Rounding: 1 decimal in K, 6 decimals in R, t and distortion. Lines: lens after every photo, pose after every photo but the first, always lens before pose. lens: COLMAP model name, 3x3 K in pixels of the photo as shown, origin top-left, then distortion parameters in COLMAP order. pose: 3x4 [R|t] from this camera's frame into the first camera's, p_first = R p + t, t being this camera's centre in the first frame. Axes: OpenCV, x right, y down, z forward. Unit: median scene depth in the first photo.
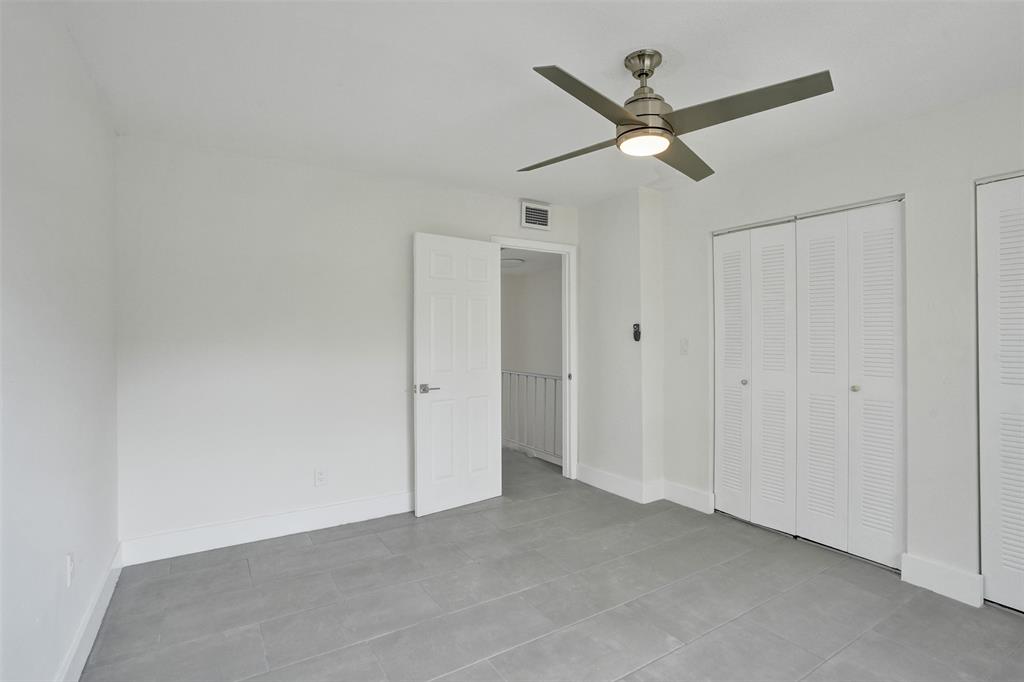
lens RADIAL K [[501.6, 0, 517.1], [0, 501.6, 340.9], [0, 0, 1]] dist [-0.042030, 0.025576]
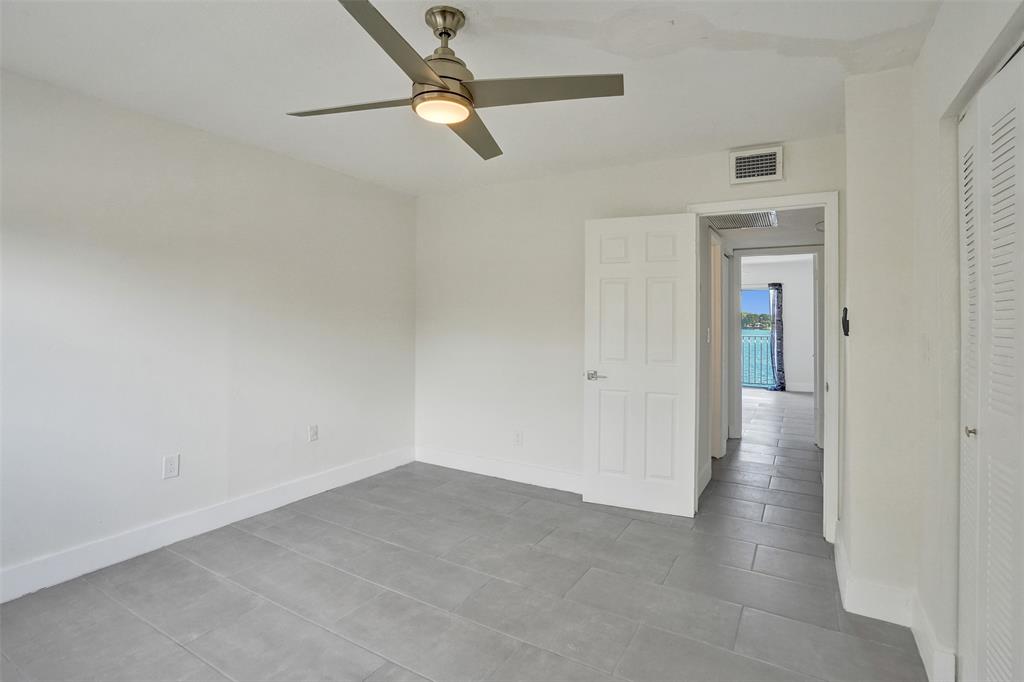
lens RADIAL K [[506.5, 0, 500.4], [0, 506.5, 322.2], [0, 0, 1]] dist [-0.017788, 0.000440]
pose [[0.437319, 0.011087, -0.899238, 0.855933], [-0.020518, 0.999787, 0.002348, -0.013654], [0.899072, 0.017424, 0.437453, 0.516091]]
